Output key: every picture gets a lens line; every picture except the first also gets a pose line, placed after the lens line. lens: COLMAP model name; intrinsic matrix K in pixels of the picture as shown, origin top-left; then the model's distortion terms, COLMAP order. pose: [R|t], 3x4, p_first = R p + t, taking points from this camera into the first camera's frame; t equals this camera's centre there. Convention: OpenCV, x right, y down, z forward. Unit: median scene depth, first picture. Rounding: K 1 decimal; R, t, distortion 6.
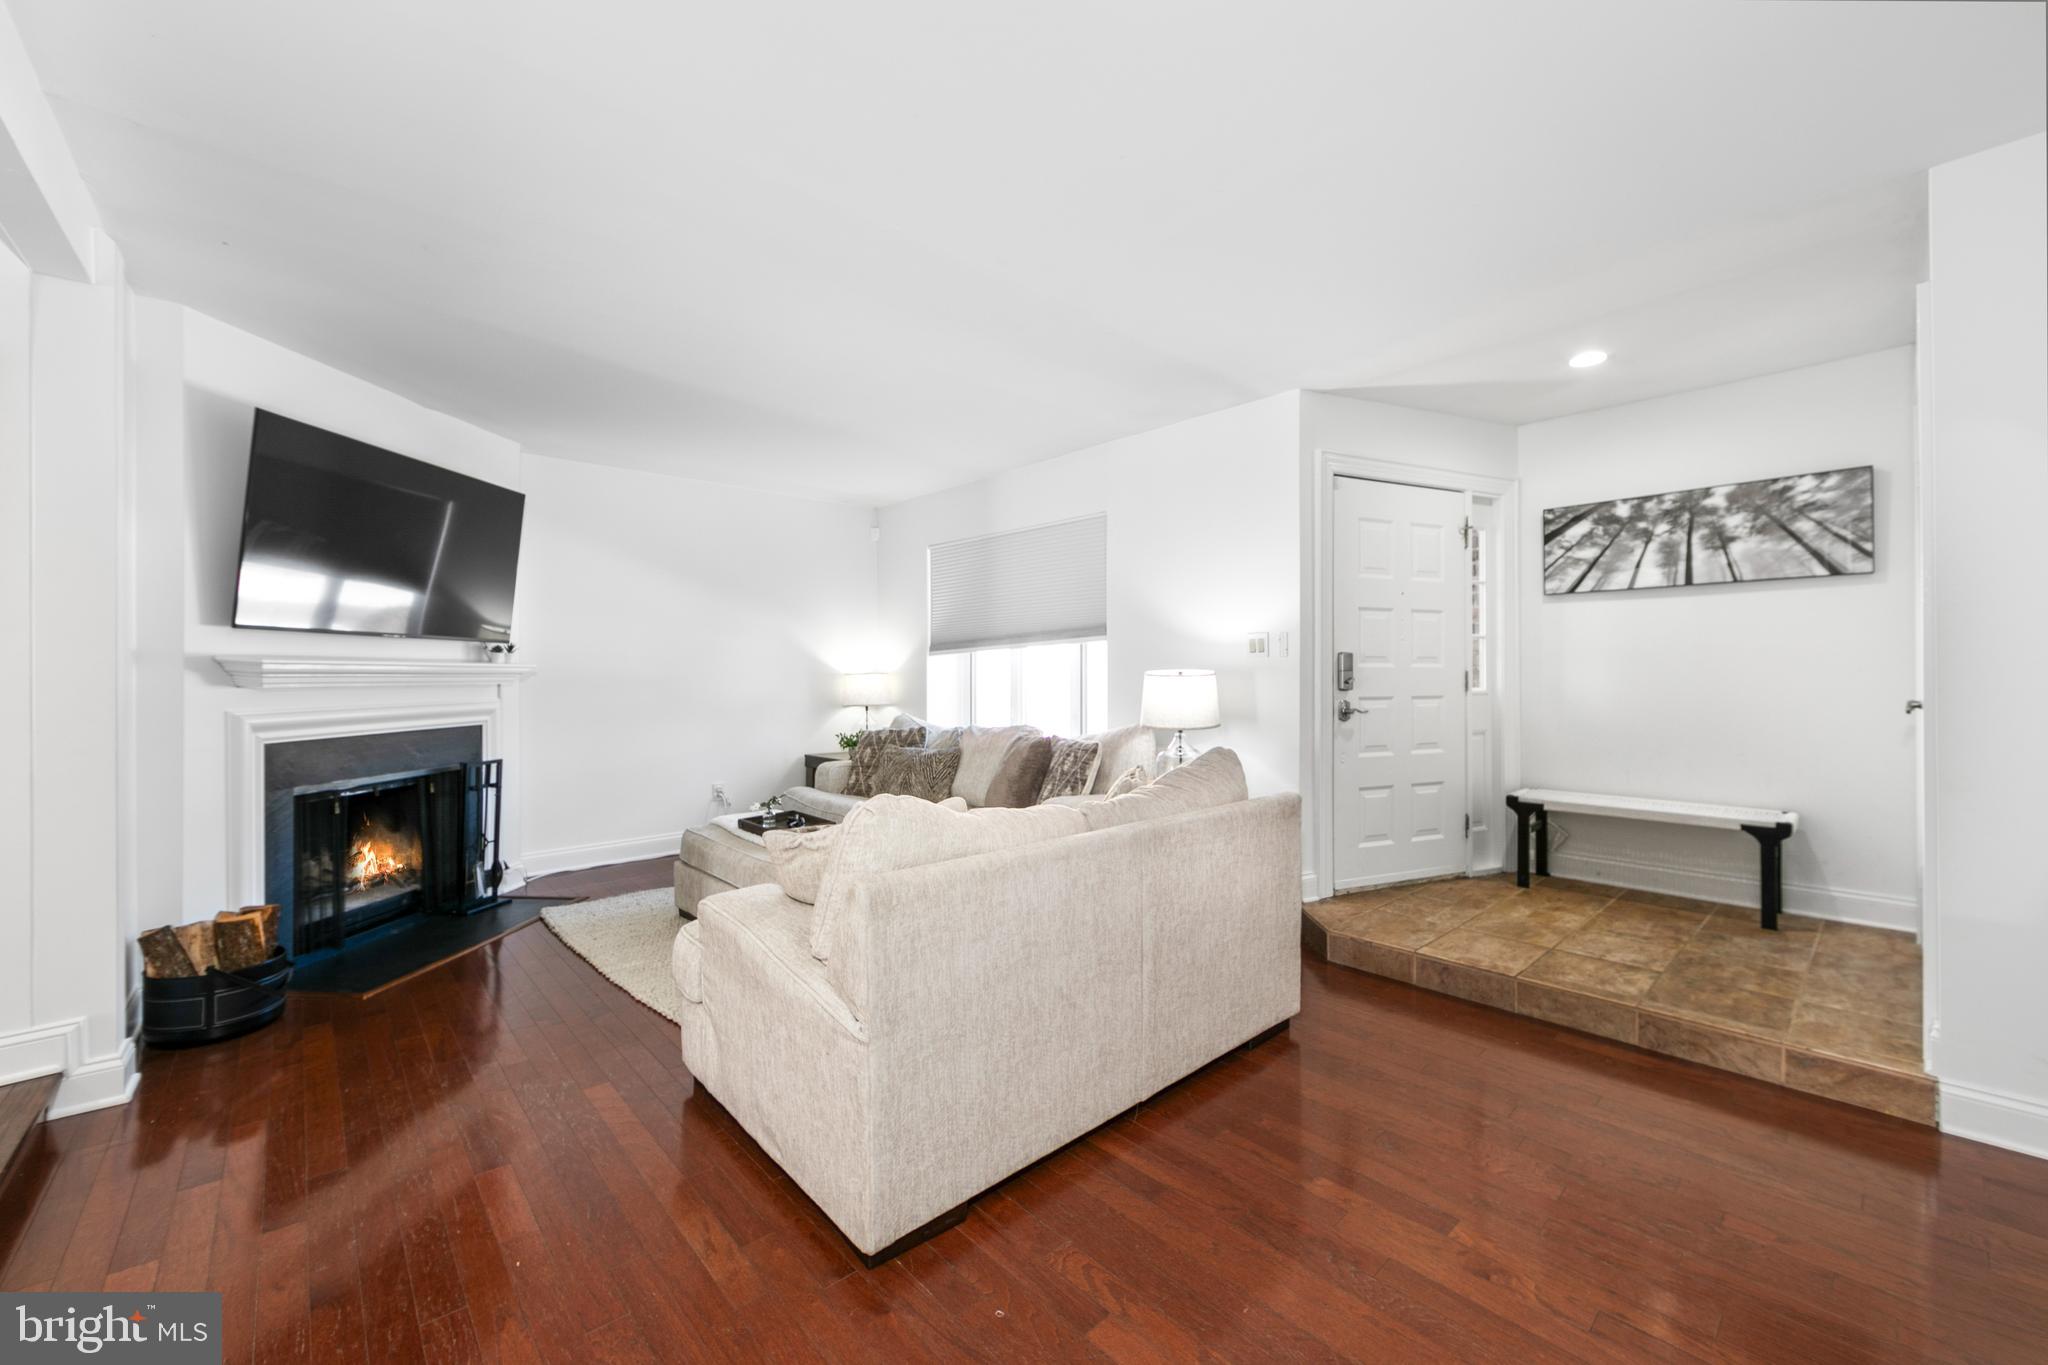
lens RADIAL K [[816.2, 0, 1028.7], [0, 816.2, 670.3], [0, 0, 1]] dist [-0.004212, -0.000211]
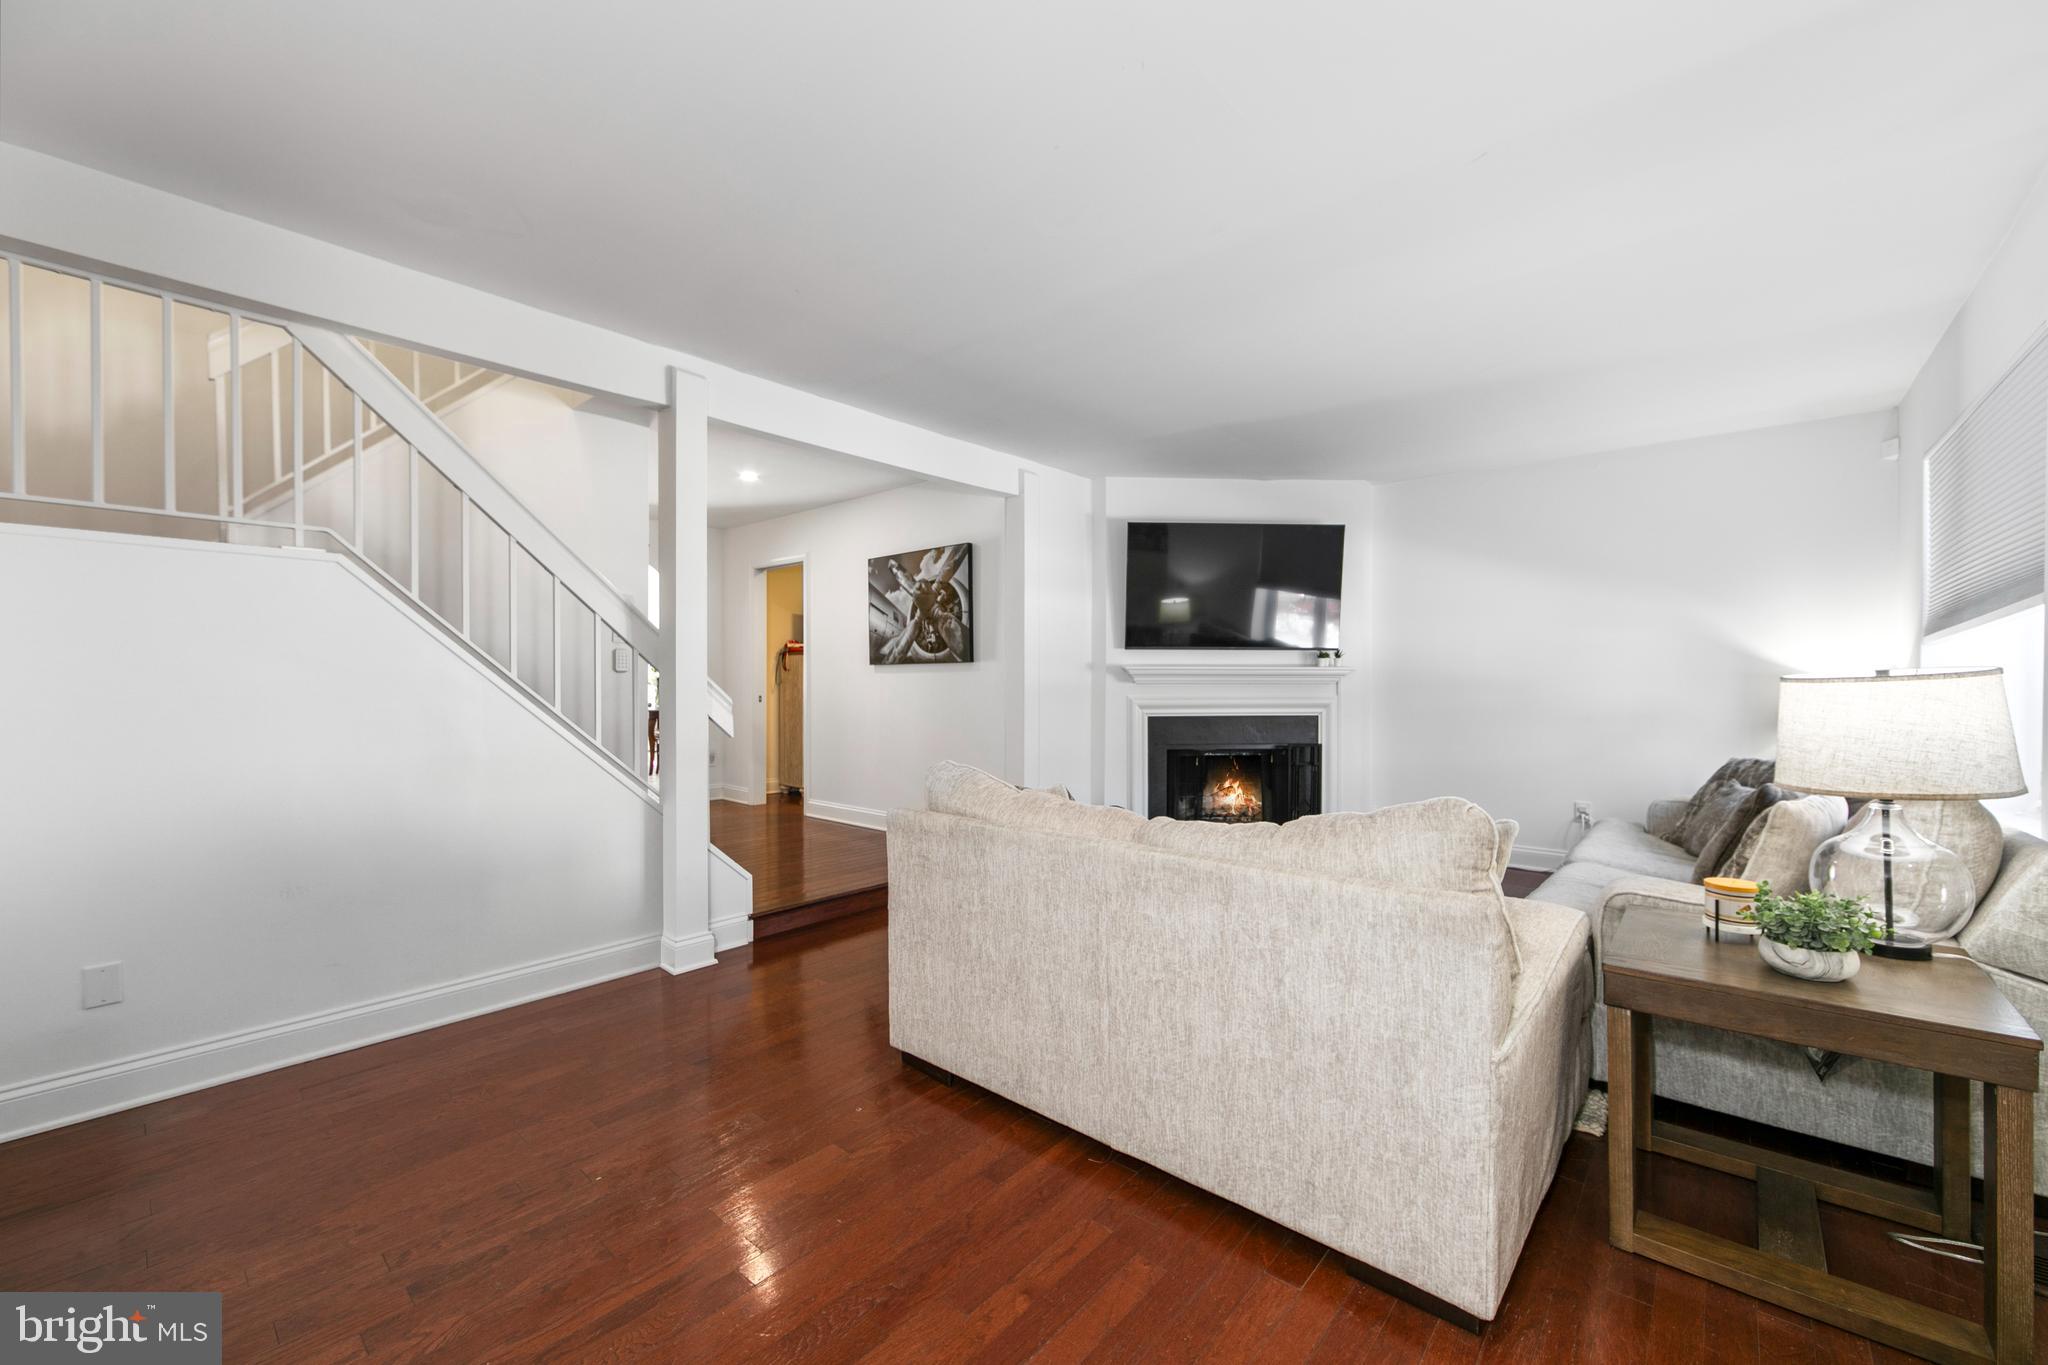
lens RADIAL K [[816.2, 0, 1028.7], [0, 816.2, 670.3], [0, 0, 1]] dist [-0.004212, -0.000211]
pose [[0.107937, -0.005365, -0.994143, 0.721679], [0.003151, 0.999982, -0.005055, 0.002221], [0.994153, -0.002587, 0.107952, 0.568014]]
